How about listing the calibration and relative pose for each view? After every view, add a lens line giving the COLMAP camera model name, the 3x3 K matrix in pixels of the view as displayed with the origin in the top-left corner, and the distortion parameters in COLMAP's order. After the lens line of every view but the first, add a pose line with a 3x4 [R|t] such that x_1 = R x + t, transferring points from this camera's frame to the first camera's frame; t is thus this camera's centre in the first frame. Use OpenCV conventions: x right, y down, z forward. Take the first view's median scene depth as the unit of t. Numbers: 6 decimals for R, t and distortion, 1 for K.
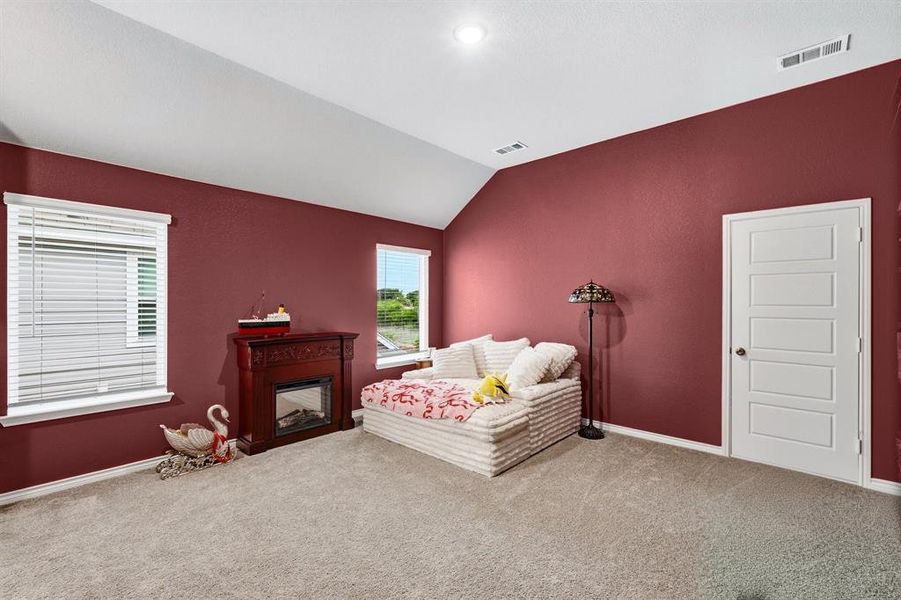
lens RADIAL K [[395.3, 0, 455.3], [0, 395.3, 301.8], [0, 0, 1]] dist [0.002604, 0.000288]
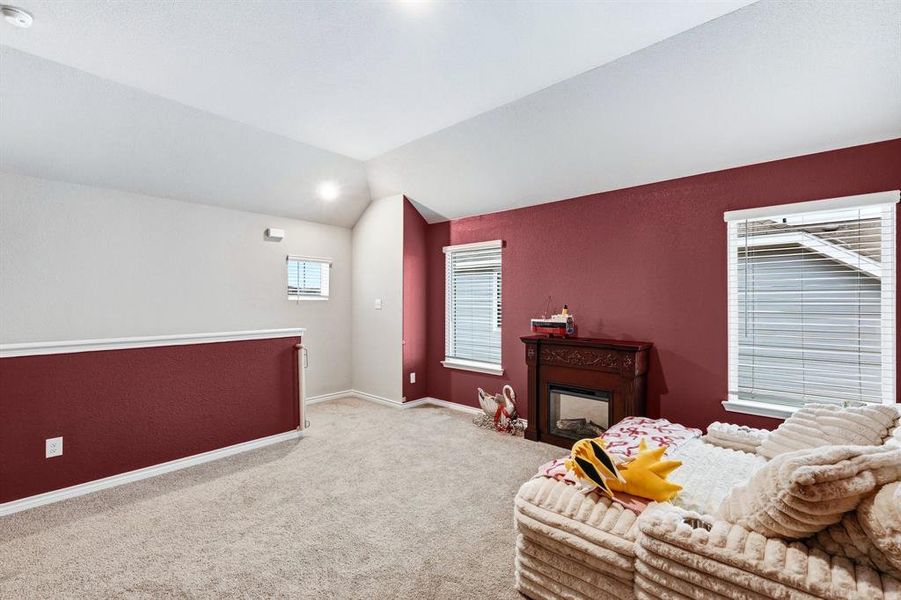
lens RADIAL K [[395.3, 0, 449.3], [0, 395.3, 299.7], [0, 0, 1]] dist [0.002604, 0.000288]
pose [[0.001943, -0.004561, -0.999988, 0.619047], [-0.001595, 0.999988, -0.004564, -0.004697], [0.999997, 0.001604, 0.001936, 0.774584]]
